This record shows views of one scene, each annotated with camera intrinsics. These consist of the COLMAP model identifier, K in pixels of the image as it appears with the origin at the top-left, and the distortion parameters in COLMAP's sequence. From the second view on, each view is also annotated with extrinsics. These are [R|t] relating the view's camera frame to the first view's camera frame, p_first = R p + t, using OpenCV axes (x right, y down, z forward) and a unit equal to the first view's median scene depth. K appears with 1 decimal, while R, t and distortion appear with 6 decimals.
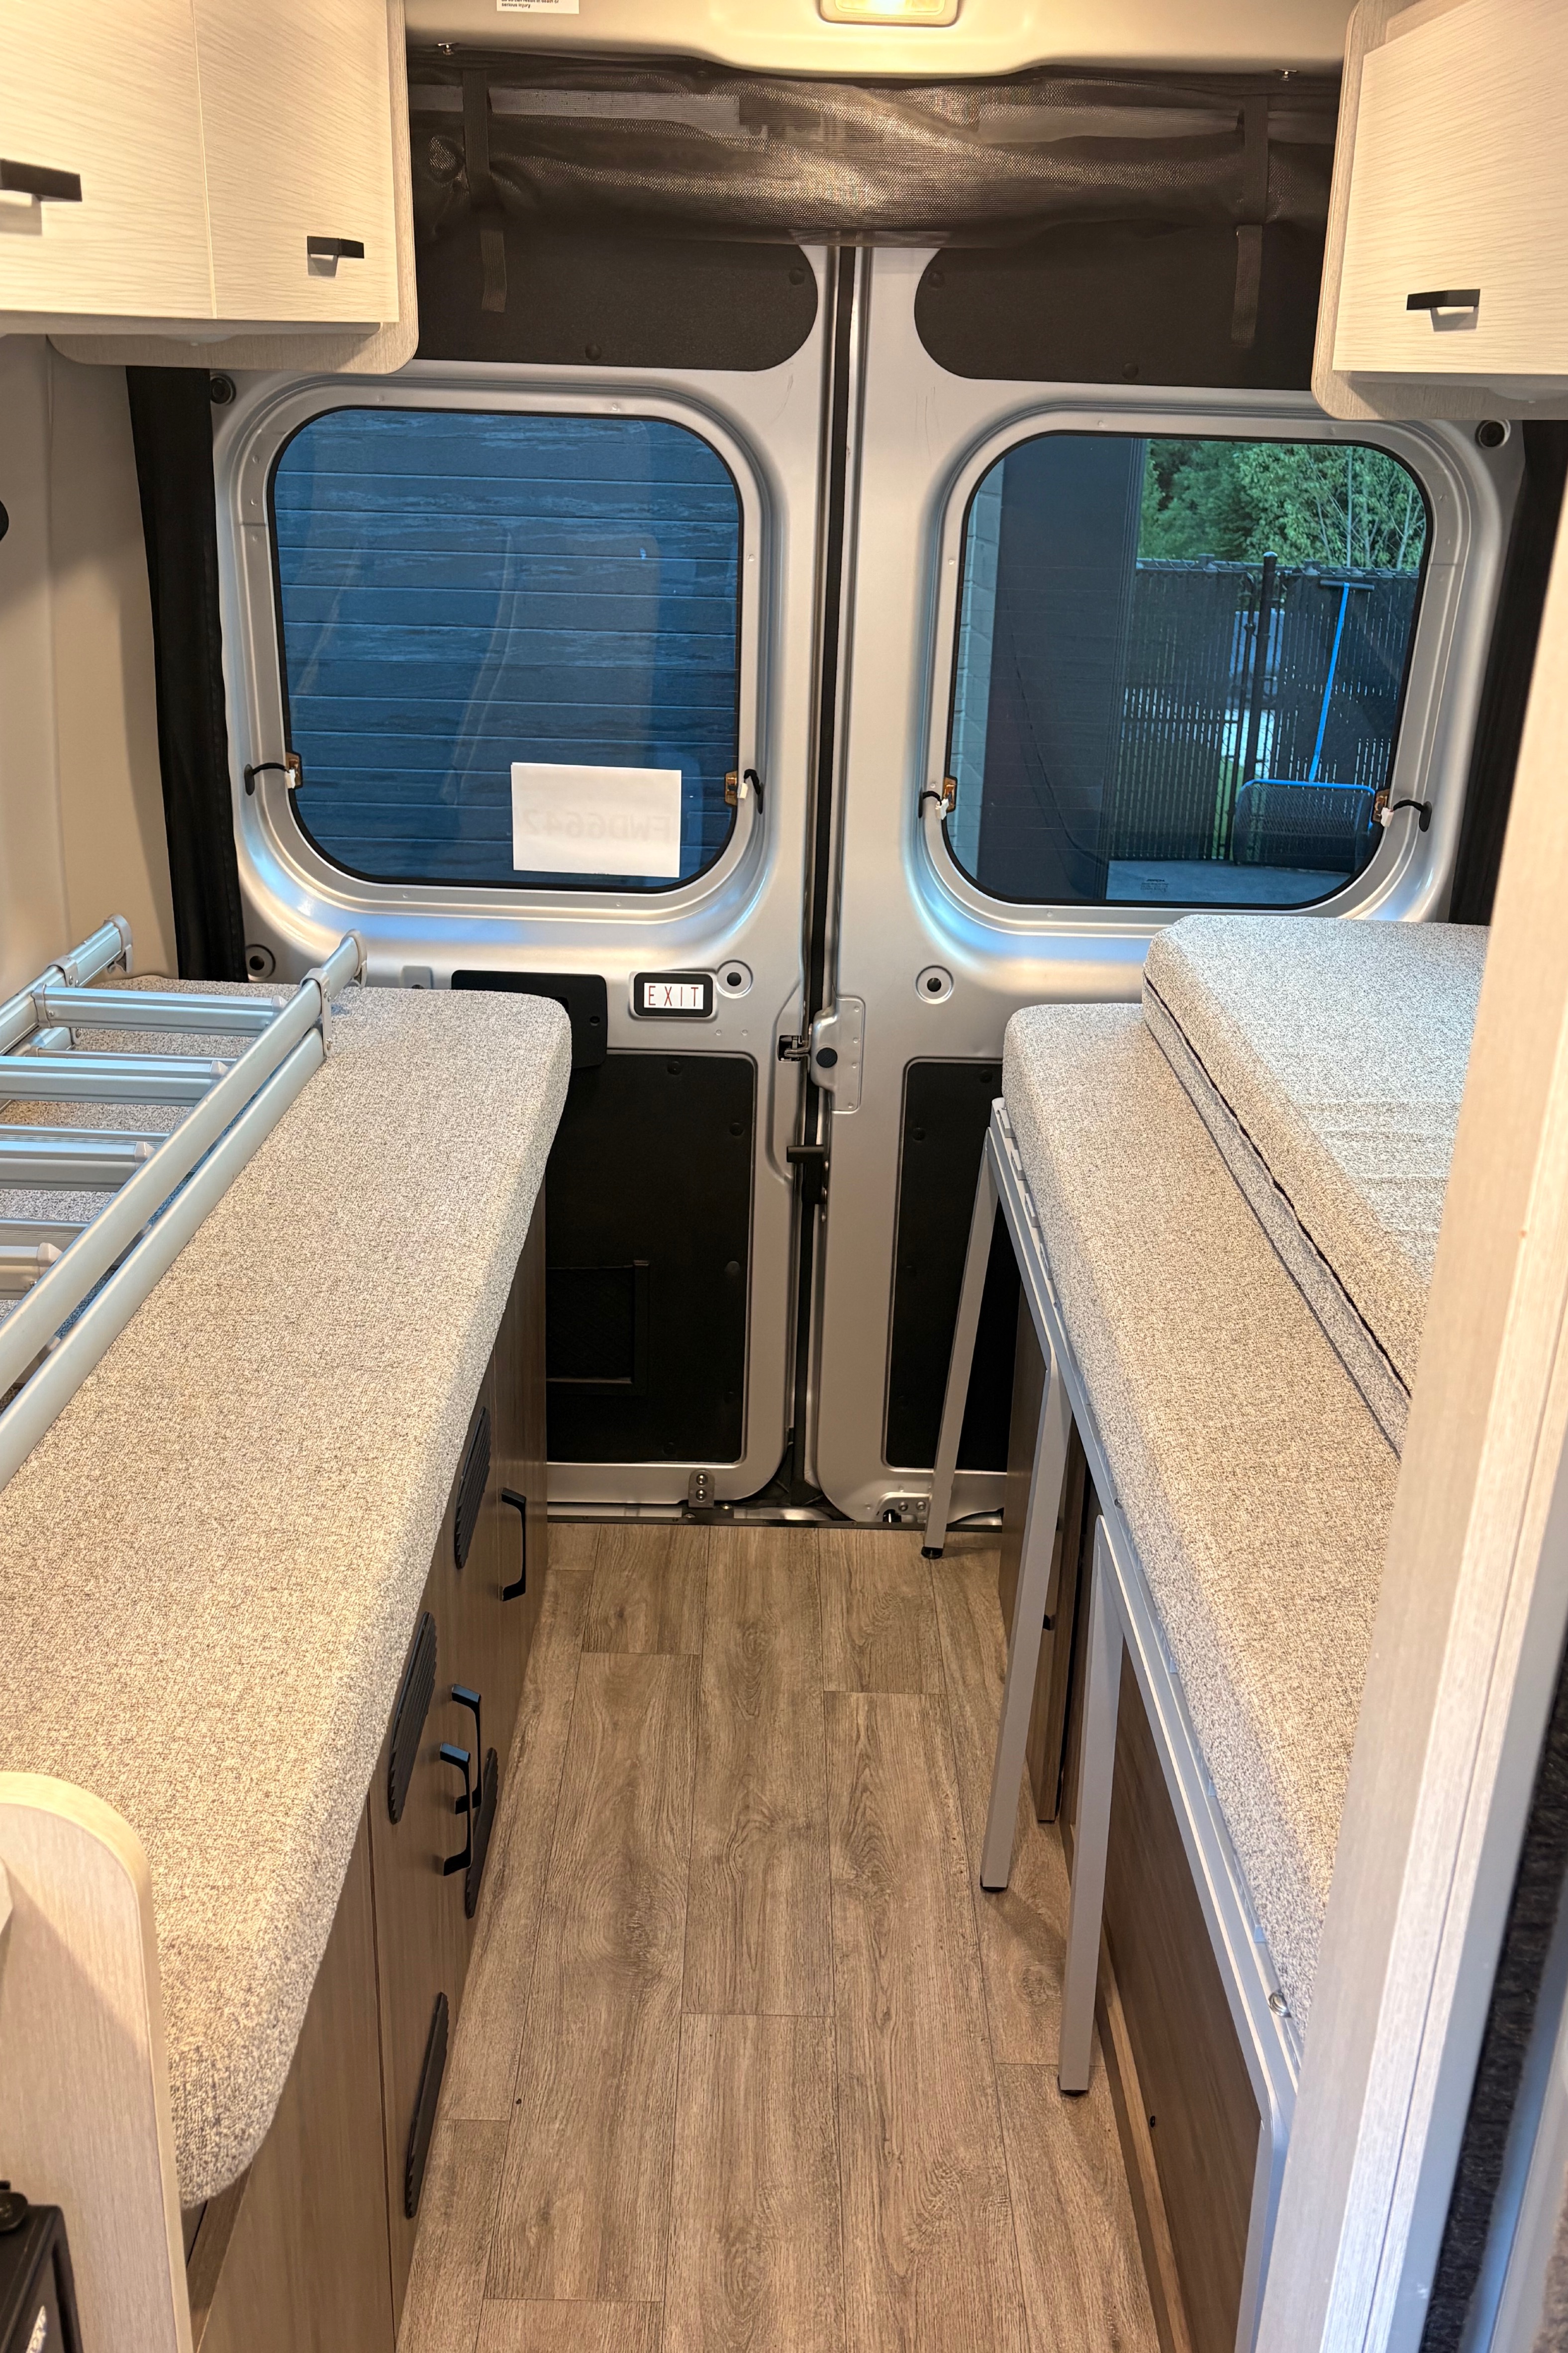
lens RADIAL K [[2047.6, 0, 784.0], [0, 2047.6, 1176.5], [0, 0, 1]] dist [0.047189, -0.041123]
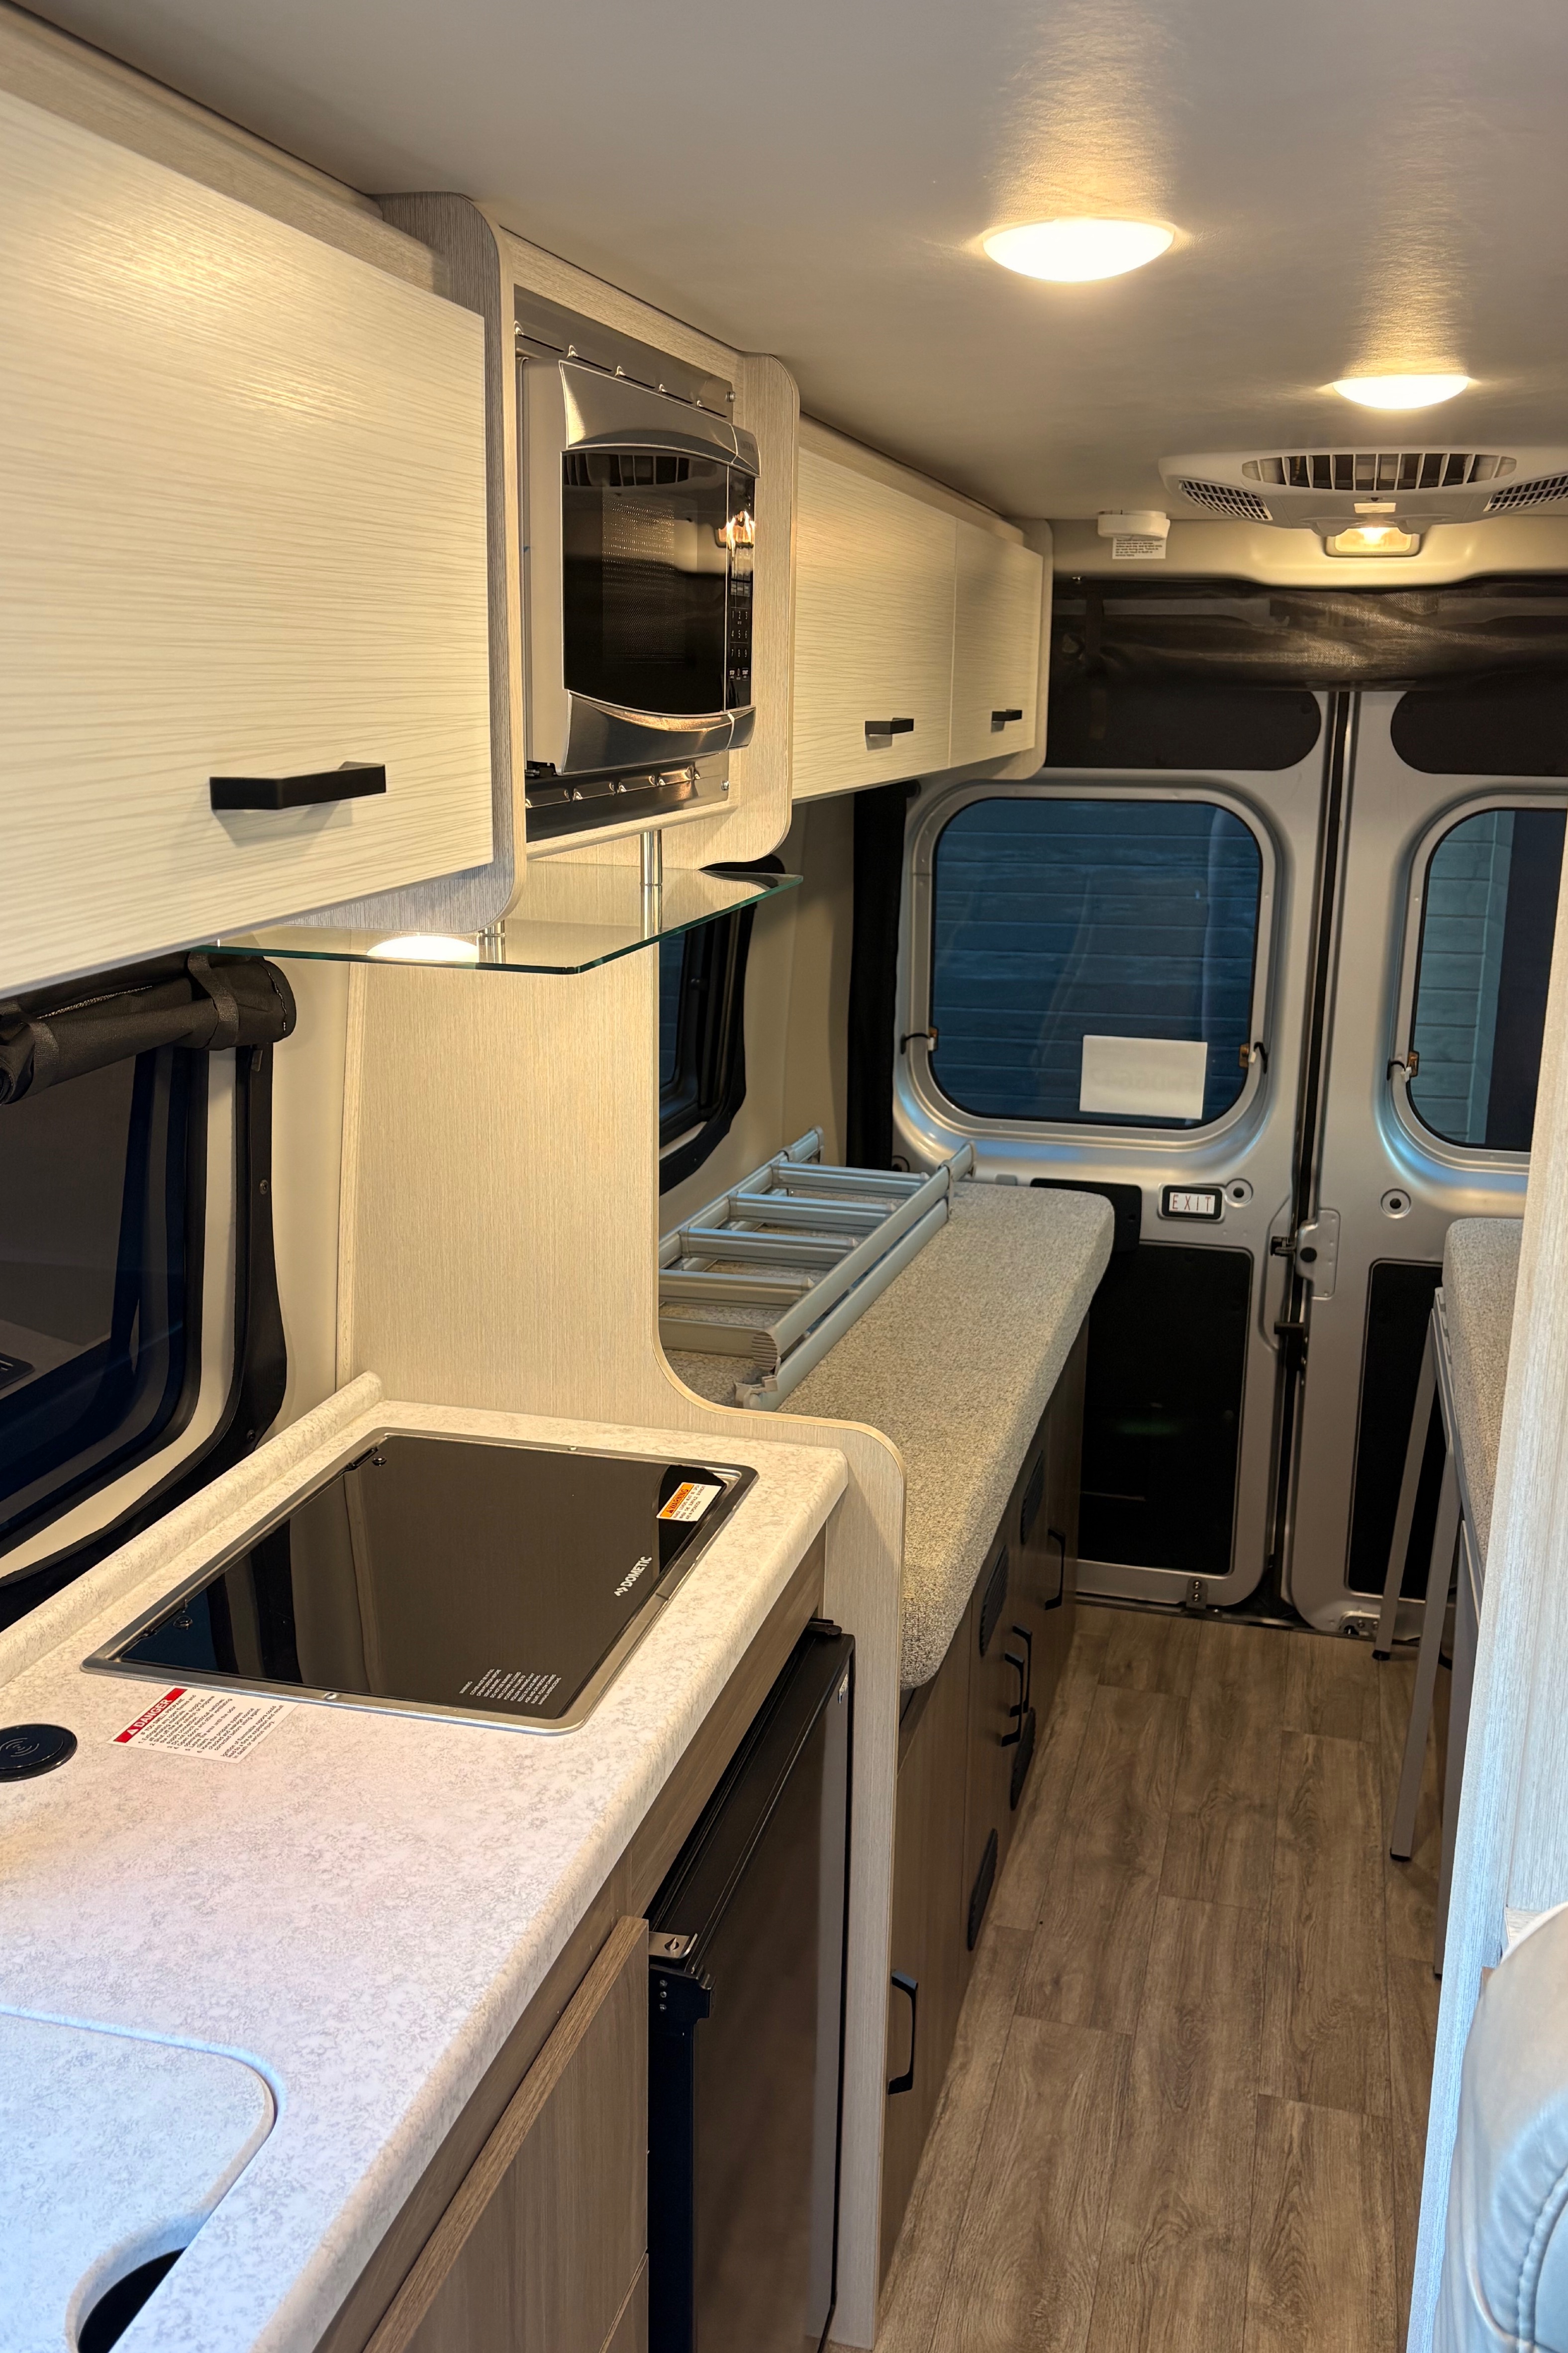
lens RADIAL K [[1982.9, 0, 784.0], [0, 1982.9, 1176.5], [0, 0, 1]] dist [0.067652, -0.158138]
pose [[0.963303, 0.043048, -0.264941, 0.038145], [-0.083025, 0.986437, -0.141596, 0.118233], [0.255252, 0.158397, 0.953812, -0.382226]]
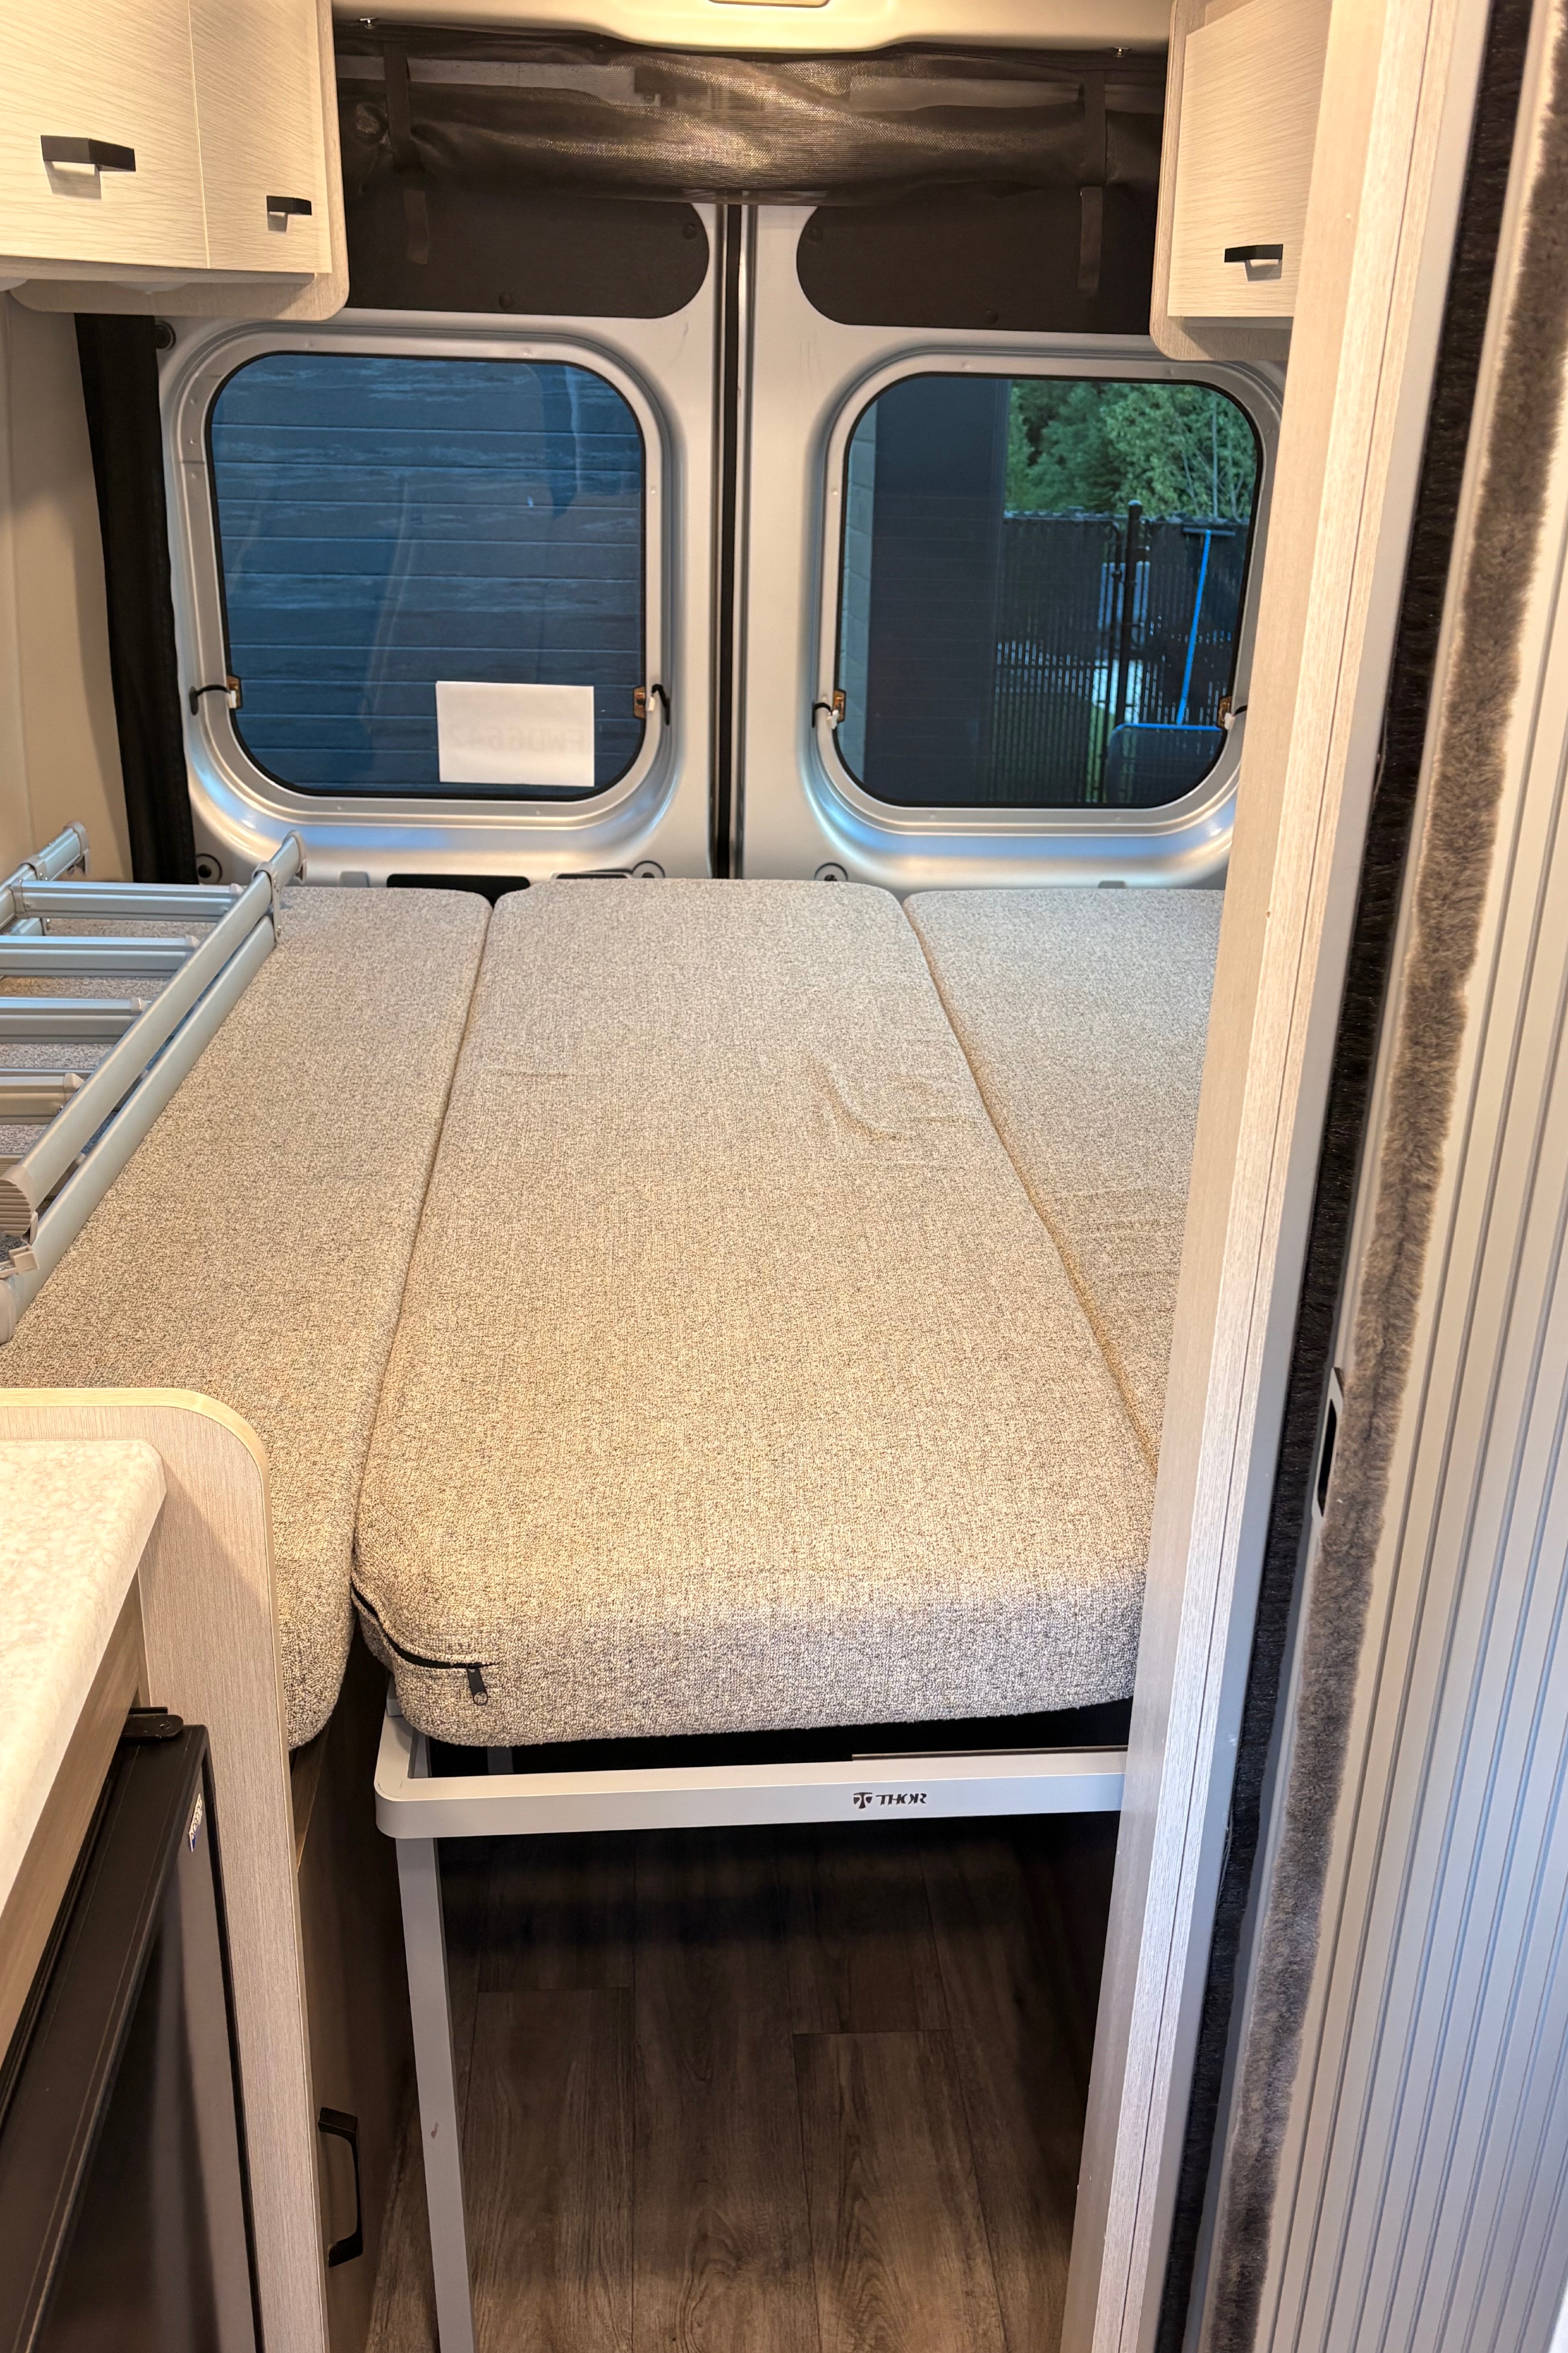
lens RADIAL K [[2037.5, 0, 802.6], [0, 2037.5, 1173.4], [0, 0, 1]] dist [0.038937, -0.025504]
pose [[0.997681, -0.028457, 0.061823, -0.015541], [0.027244, 0.999421, 0.020380, 0.047199], [-0.062367, -0.018649, 0.997879, -0.110040]]
